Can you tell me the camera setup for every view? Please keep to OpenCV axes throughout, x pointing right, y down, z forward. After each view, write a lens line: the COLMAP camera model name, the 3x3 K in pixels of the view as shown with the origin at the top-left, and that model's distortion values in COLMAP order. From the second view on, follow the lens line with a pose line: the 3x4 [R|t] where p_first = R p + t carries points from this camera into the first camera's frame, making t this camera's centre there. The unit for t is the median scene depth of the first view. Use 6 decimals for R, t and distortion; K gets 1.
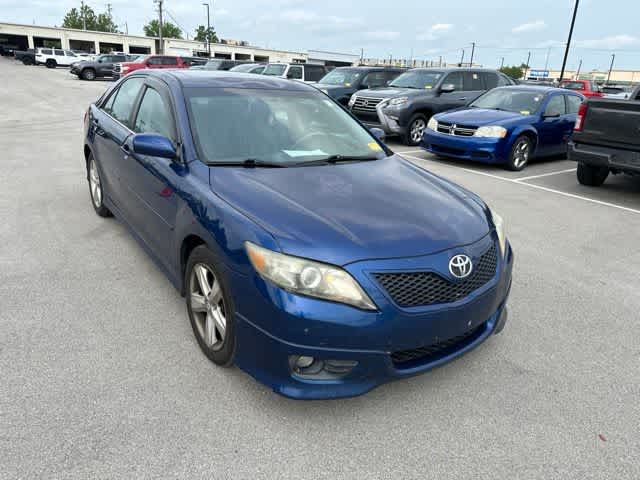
lens RADIAL K [[484.3, 0, 320.0], [0, 484.3, 240.0], [0, 0, 1]] dist [0.032185, -0.046146]
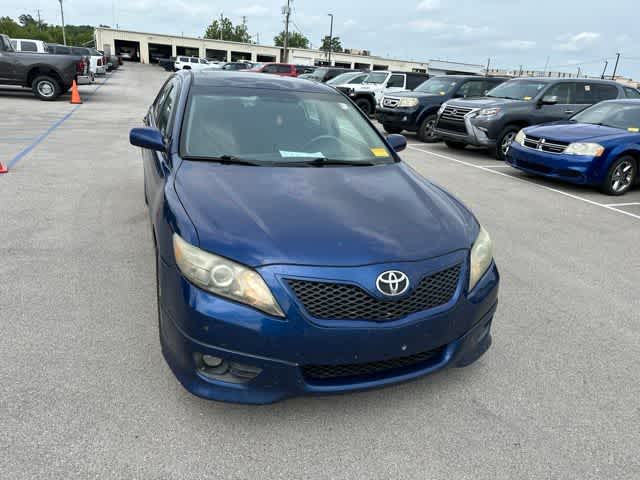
lens RADIAL K [[487.0, 0, 320.0], [0, 487.0, 240.0], [0, 0, 1]] dist [-0.001409, -0.001510]
pose [[0.964528, 0.097213, -0.245428, 0.112482], [-0.102055, 0.994754, -0.007058, -0.001784], [0.243454, 0.031855, 0.969389, 0.026015]]
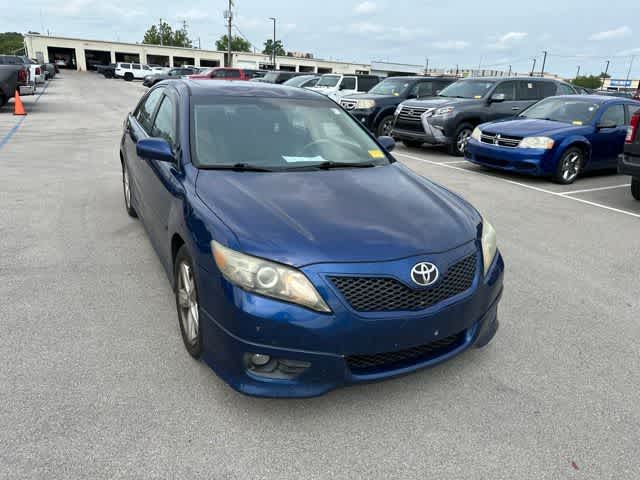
lens RADIAL K [[484.3, 0, 320.0], [0, 484.3, 240.0], [0, 0, 1]] dist [0.032185, -0.046146]
pose [[0.989810, 0.037154, -0.137459, 0.063813], [-0.040097, 0.999021, -0.018704, 0.003623], [0.136630, 0.024025, 0.990331, -0.000982]]
